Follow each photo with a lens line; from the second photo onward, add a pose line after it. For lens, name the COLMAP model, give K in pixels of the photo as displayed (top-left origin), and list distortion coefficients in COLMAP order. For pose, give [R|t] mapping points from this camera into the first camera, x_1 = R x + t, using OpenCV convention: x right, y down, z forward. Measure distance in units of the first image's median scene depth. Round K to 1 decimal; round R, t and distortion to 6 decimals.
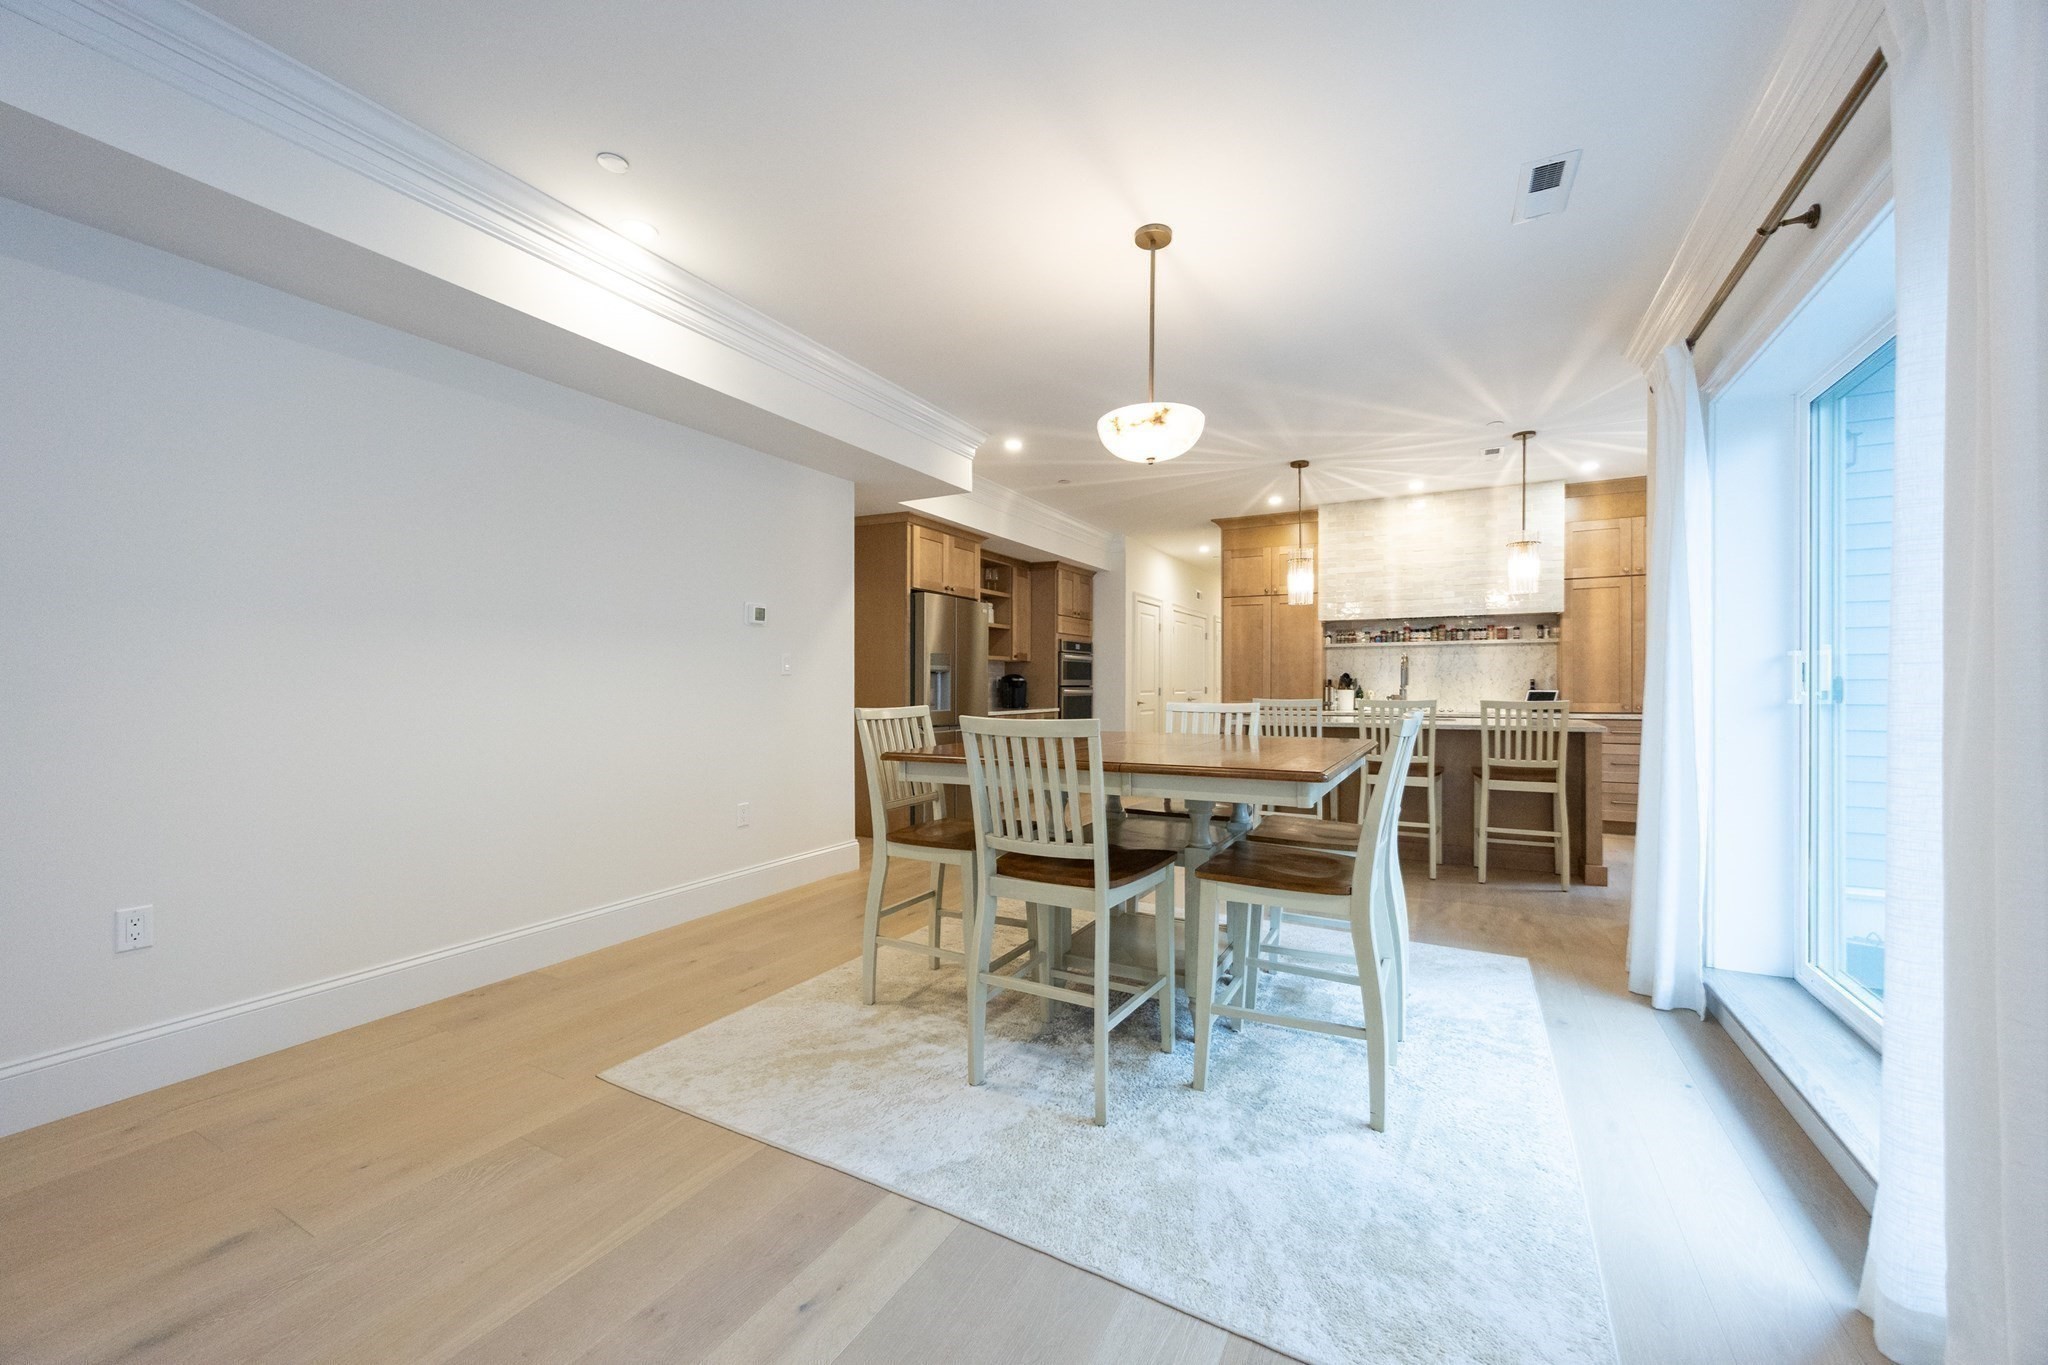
lens RADIAL K [[780.0, 0, 1050.0], [0, 780.0, 725.6], [0, 0, 1]] dist [-0.001547, -0.000088]
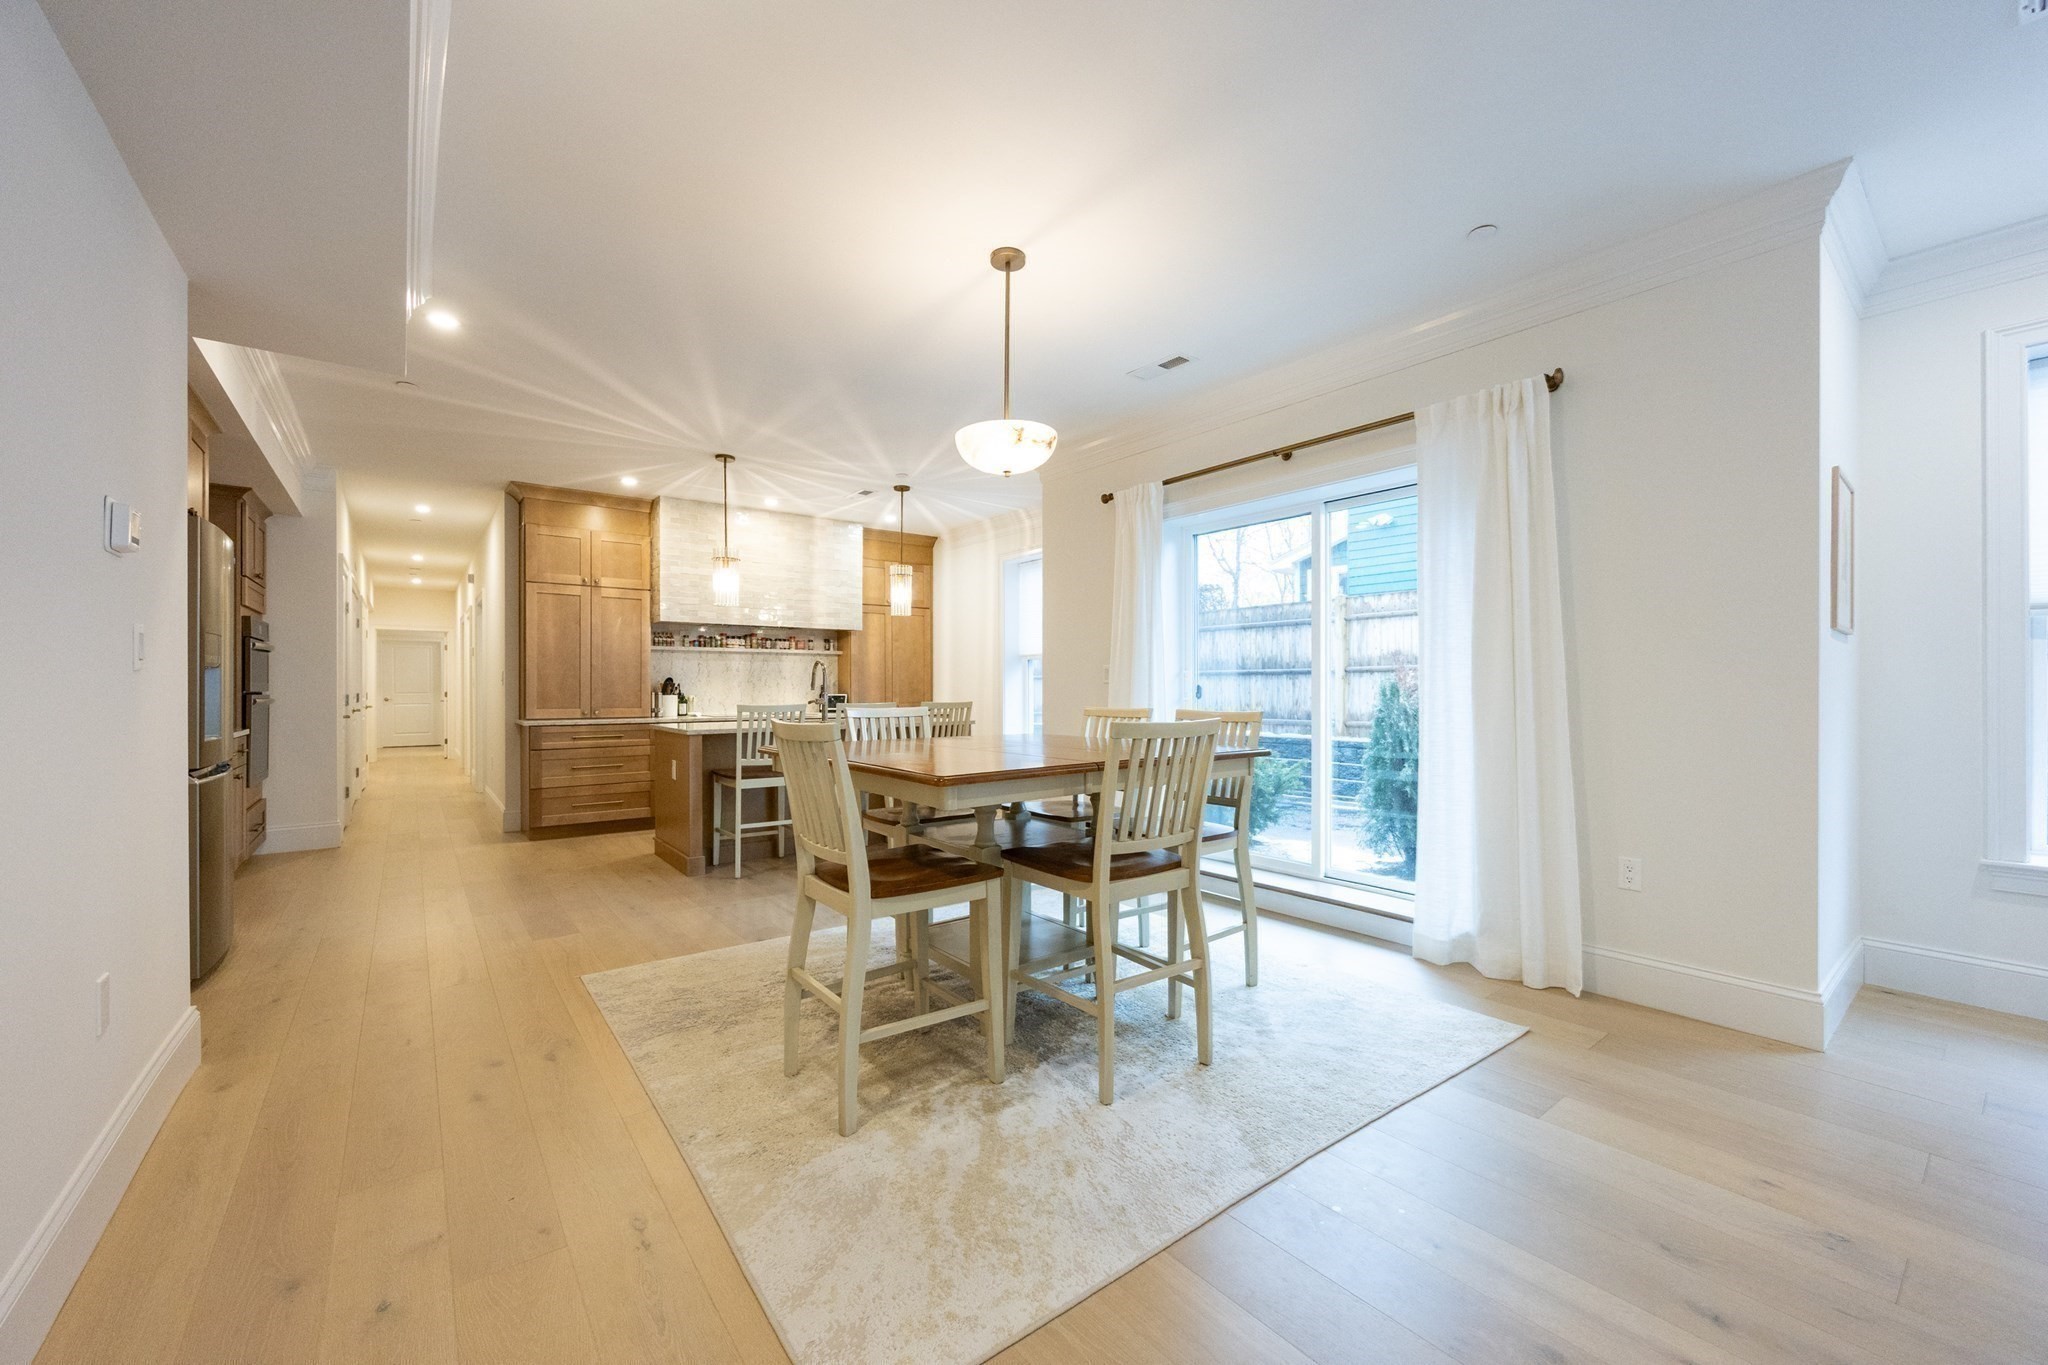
lens RADIAL K [[802.2, 0, 1030.0], [0, 802.2, 690.0], [0, 0, 1]] dist [-0.001651, -0.000131]
pose [[0.413421, 0.000822, 0.910540, -0.346380], [0.052086, 0.998341, -0.024550, -0.006758], [-0.909049, 0.057576, 0.412692, 0.223266]]
